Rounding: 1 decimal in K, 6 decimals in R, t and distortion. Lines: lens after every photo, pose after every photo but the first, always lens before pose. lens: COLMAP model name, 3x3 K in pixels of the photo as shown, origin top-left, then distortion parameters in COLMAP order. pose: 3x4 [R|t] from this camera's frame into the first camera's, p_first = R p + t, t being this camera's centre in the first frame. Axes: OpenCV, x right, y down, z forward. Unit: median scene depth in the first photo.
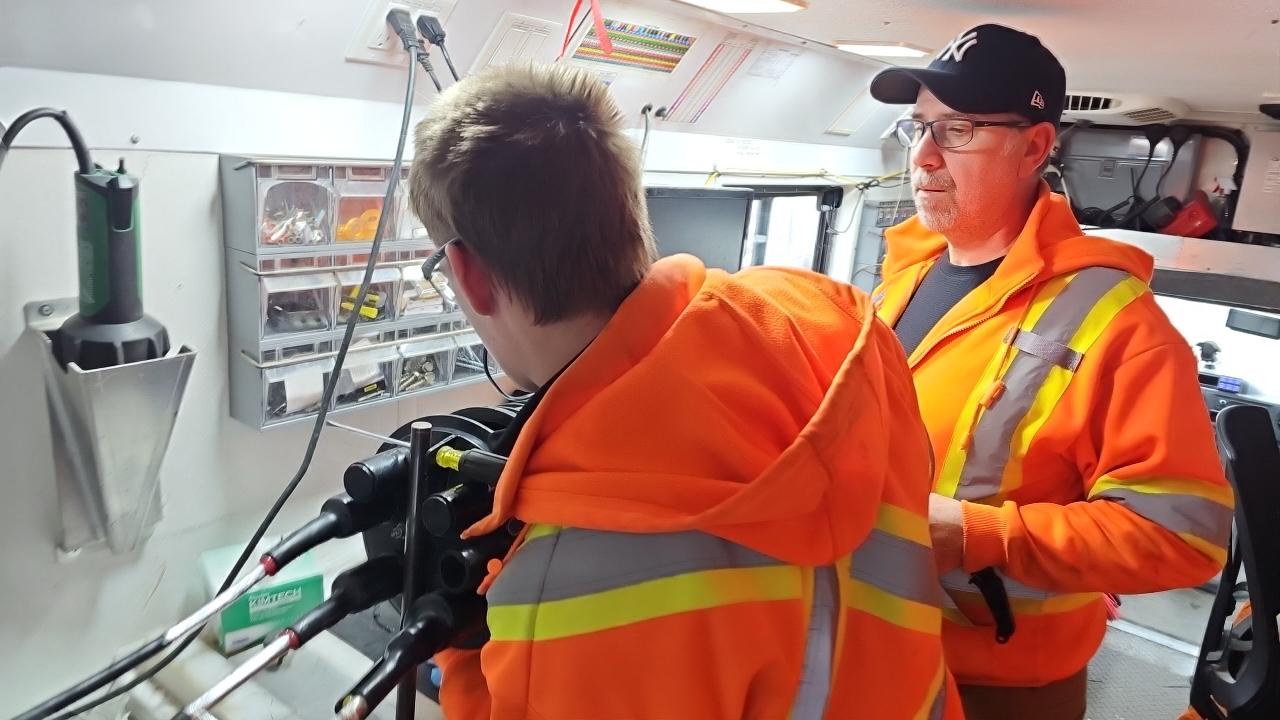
lens RADIAL K [[865.3, 0, 640.0], [0, 865.3, 360.0], [0, 0, 1]] dist [0.072806, -0.080879]
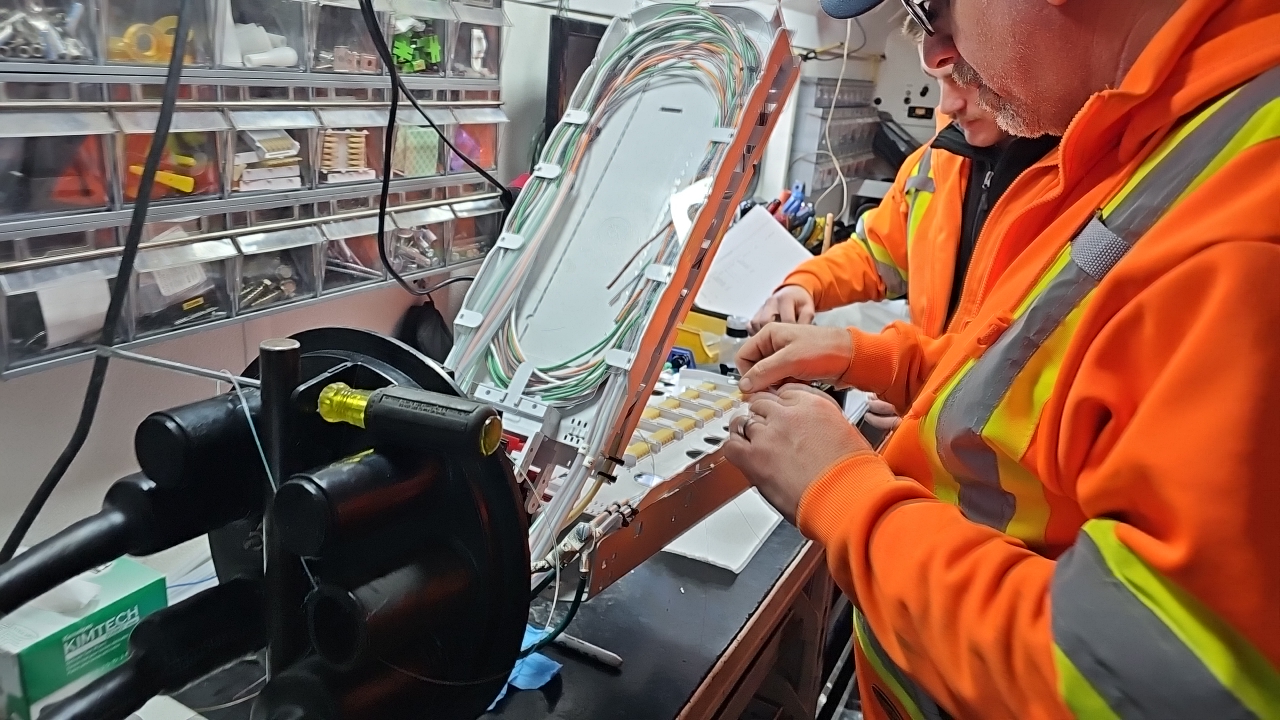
lens RADIAL K [[875.2, 0, 639.1], [0, 875.2, 344.9], [0, 0, 1]] dist [0.062475, -0.070655]
pose [[0.989185, -0.056124, 0.135509, -0.077303], [0.047308, 0.996602, 0.067424, 0.035804], [-0.138832, -0.060284, 0.988479, 0.321019]]
